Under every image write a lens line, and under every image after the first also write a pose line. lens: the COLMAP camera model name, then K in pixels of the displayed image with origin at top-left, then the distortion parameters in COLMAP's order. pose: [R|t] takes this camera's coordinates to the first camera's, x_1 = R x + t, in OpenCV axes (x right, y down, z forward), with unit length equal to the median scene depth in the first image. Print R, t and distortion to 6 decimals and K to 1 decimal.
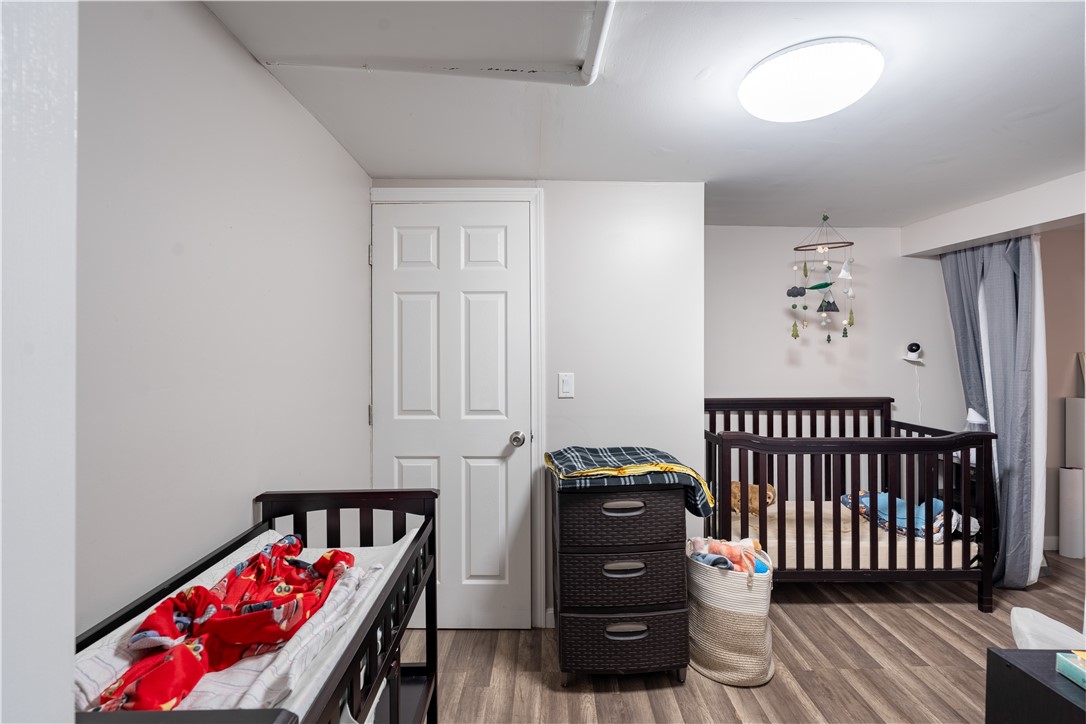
lens RADIAL K [[489.3, 0, 541.4], [0, 489.3, 345.1], [0, 0, 1]] dist [-0.003272, -0.000126]
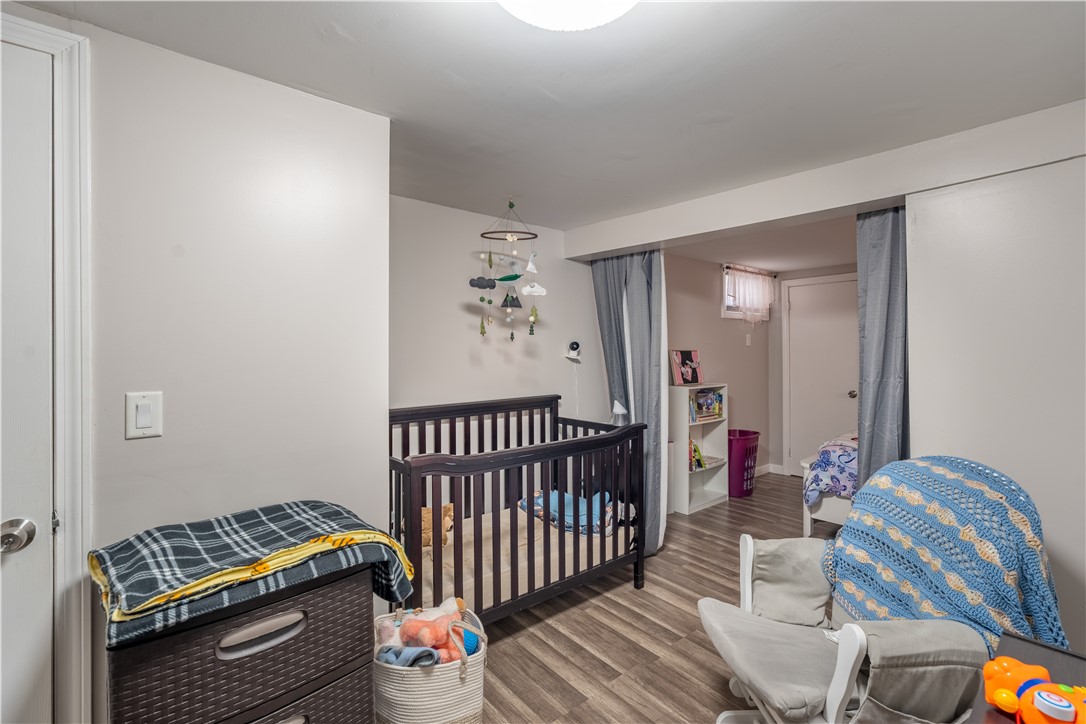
lens RADIAL K [[489.3, 0, 541.4], [0, 489.3, 345.1], [0, 0, 1]] dist [-0.003272, -0.000126]
pose [[0.772462, 0.001277, 0.635059, 0.046485], [-0.002315, 0.999997, 0.000805, 0.002946], [-0.635056, -0.002092, 0.772463, 0.293283]]
